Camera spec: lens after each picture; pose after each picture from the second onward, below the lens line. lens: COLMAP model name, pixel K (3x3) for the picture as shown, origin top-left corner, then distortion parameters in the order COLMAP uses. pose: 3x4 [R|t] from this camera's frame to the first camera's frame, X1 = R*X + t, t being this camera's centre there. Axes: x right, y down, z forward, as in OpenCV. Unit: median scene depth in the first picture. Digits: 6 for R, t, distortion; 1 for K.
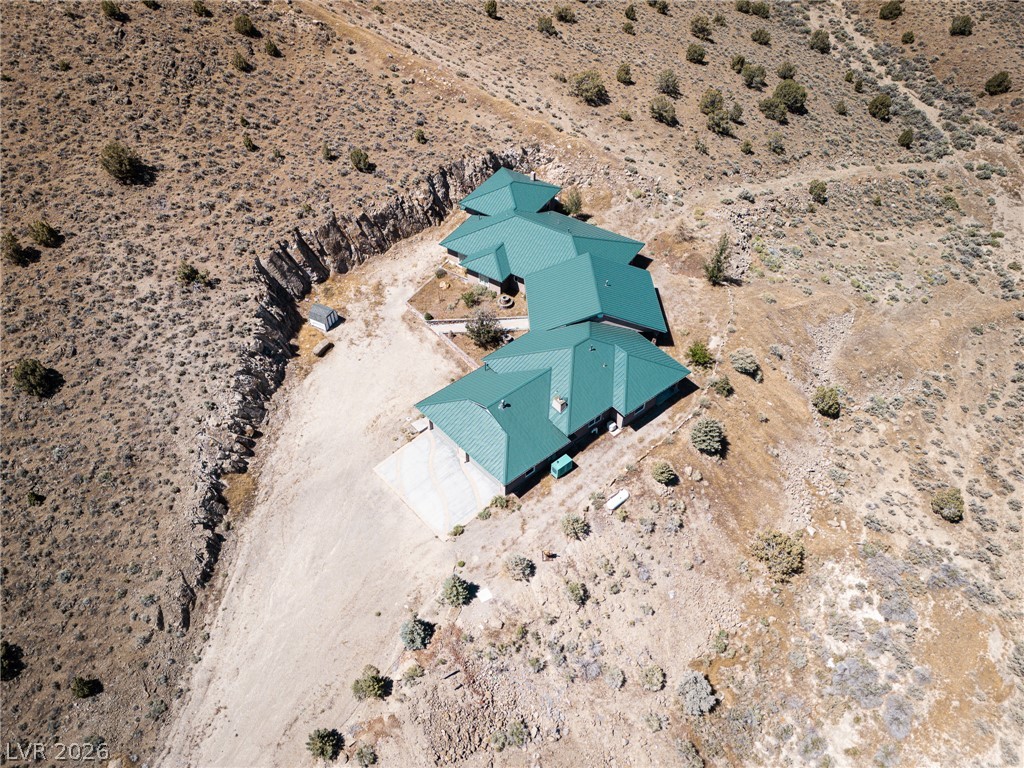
lens RADIAL K [[753.8, 0, 515.0], [0, 753.8, 385.0], [0, 0, 1]] dist [0.062518, -0.052986]
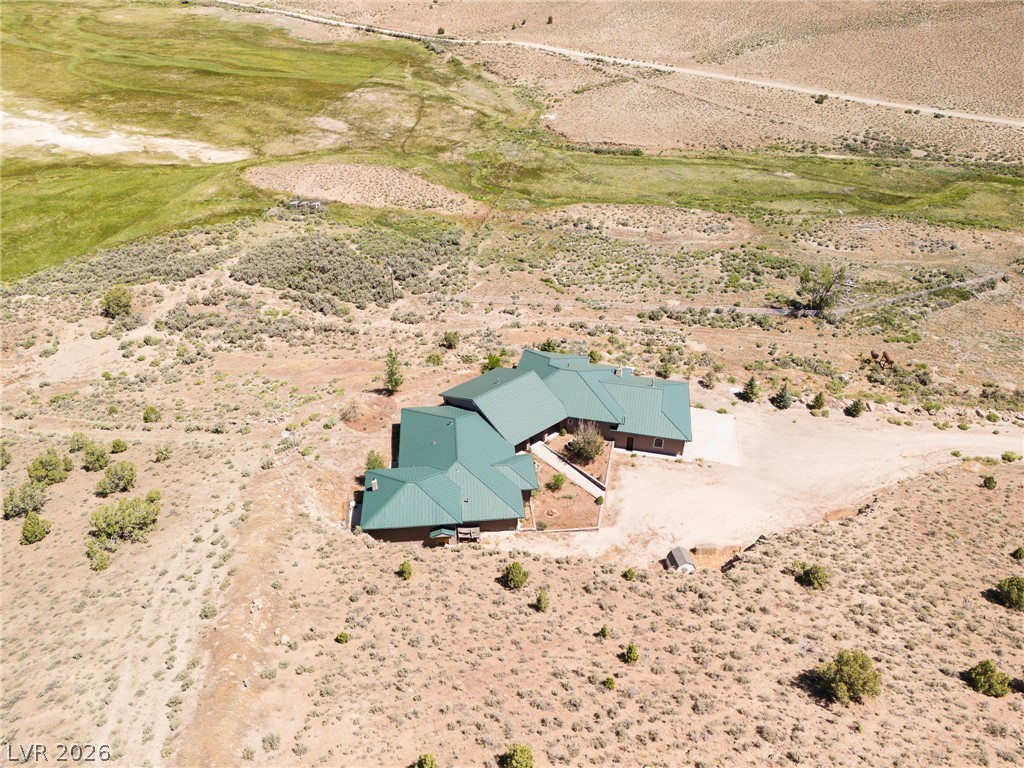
lens RADIAL K [[750.7, 0, 510.2], [0, 750.7, 380.0], [0, 0, 1]] dist [0.110698, -0.143210]
pose [[-0.606449, -0.443106, 0.660210, -0.709219], [0.576743, 0.326437, 0.748870, -1.077120], [-0.547346, 0.834923, 0.057591, 0.992050]]
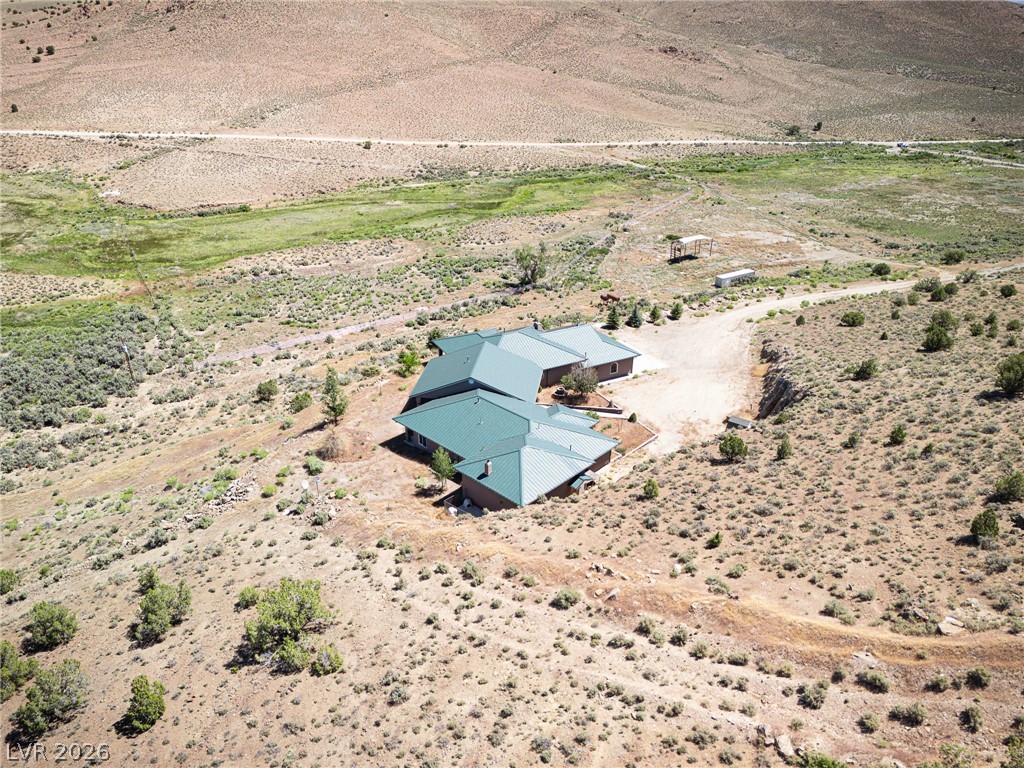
lens RADIAL K [[753.8, 0, 515.0], [0, 753.8, 385.0], [0, 0, 1]] dist [0.062518, -0.052986]
pose [[-0.979662, -0.102098, 0.172735, -0.147471], [0.138087, 0.281535, 0.949563, -1.244960], [-0.145580, 0.954104, -0.261711, 1.414495]]
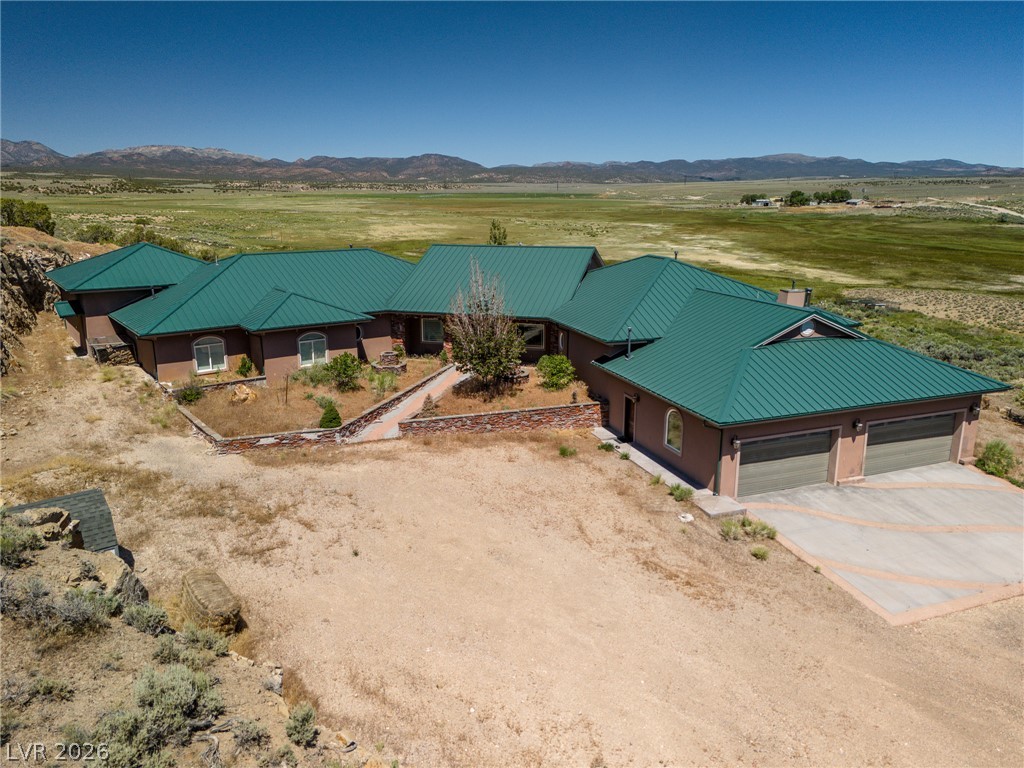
lens RADIAL K [[753.8, 0, 515.0], [0, 753.8, 385.0], [0, 0, 1]] dist [0.062518, -0.052986]
pose [[0.359015, -0.250439, 0.899104, -0.444480], [0.693014, 0.716794, -0.077065, -0.019791], [-0.625172, 0.650759, 0.430898, 0.890403]]
